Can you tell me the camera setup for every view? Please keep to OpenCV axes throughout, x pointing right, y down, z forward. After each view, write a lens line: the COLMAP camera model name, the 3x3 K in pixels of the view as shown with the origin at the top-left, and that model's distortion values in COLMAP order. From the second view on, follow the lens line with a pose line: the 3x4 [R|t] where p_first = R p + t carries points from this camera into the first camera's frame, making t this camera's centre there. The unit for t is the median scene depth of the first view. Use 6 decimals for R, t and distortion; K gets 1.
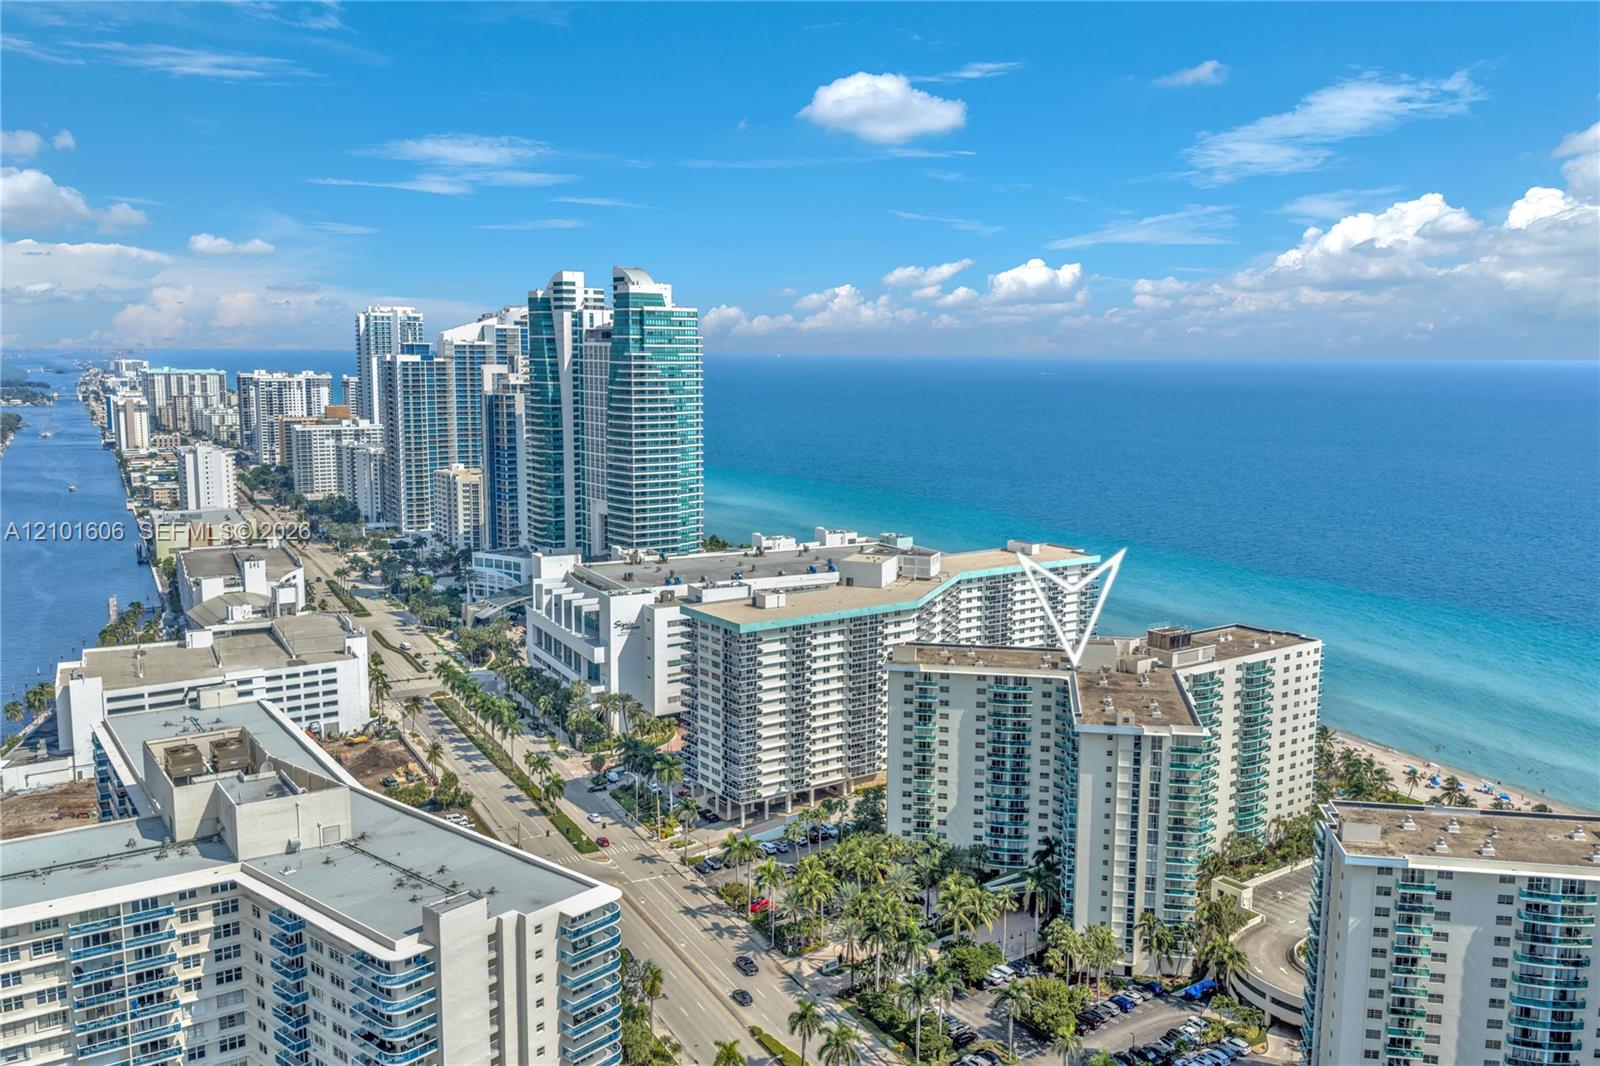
lens RADIAL K [[1336.0, 0, 800.0], [0, 1336.0, 533.0], [0, 0, 1]] dist [0.093845, -0.295892]
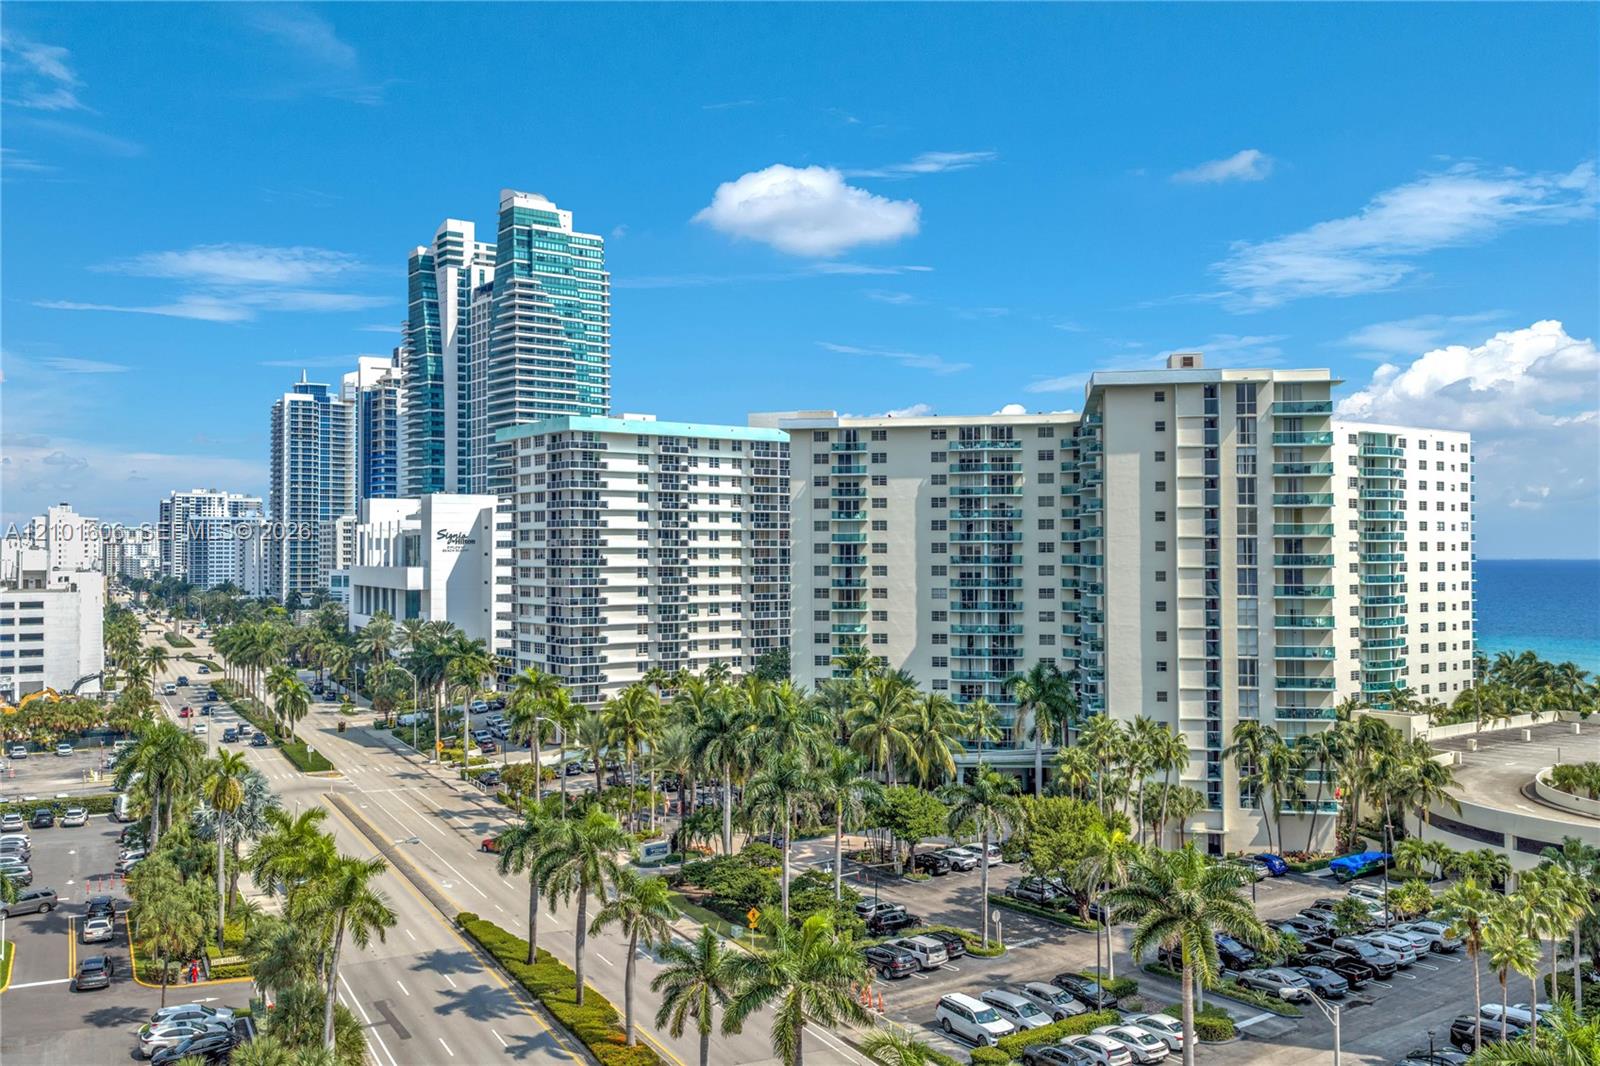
lens RADIAL K [[1361.9, 0, 800.0], [0, 1361.9, 533.0], [0, 0, 1]] dist [0.040314, -0.072666]
pose [[0.999945, -0.010445, -0.000303, 0.066513], [0.010265, 0.987346, -0.158246, 0.230850], [0.001952, 0.158235, 0.987400, 0.362865]]
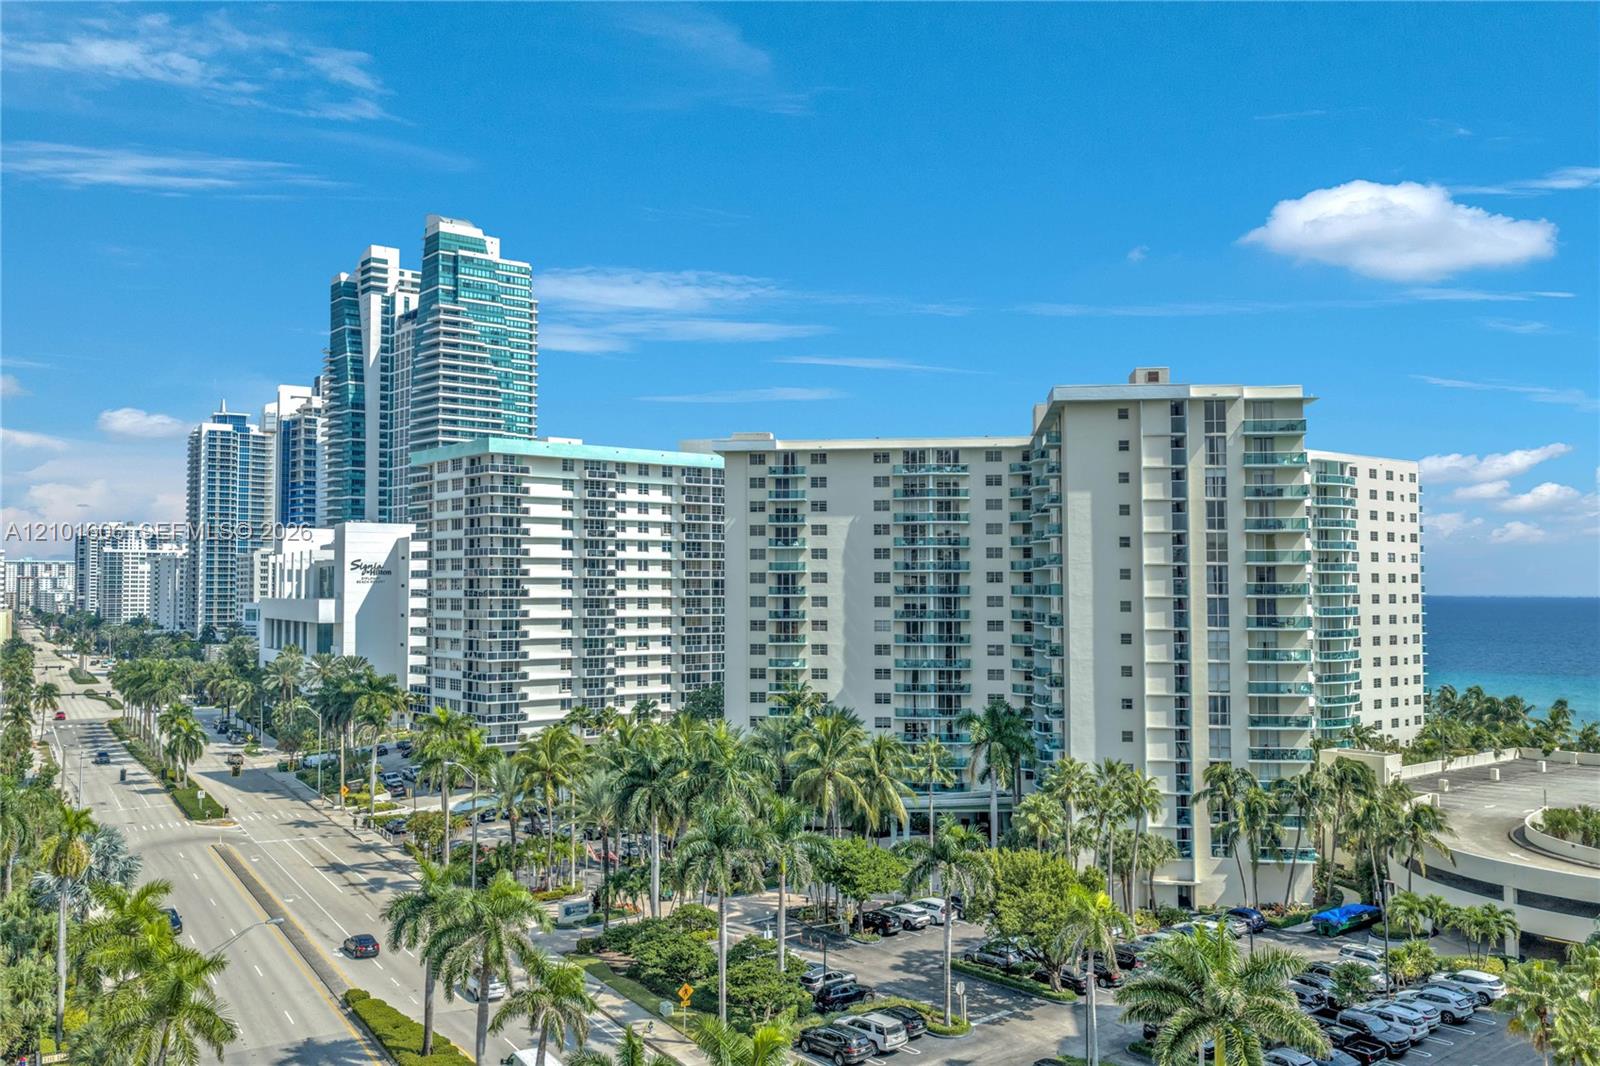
lens RADIAL K [[1334.9, 0, 800.0], [0, 1334.9, 533.0], [0, 0, 1]] dist [0.035559, -0.058671]
pose [[0.998527, -0.006177, 0.053898, 0.063671], [0.016030, 0.982730, -0.184349, 0.226912], [-0.051829, 0.184942, 0.981382, 0.407003]]
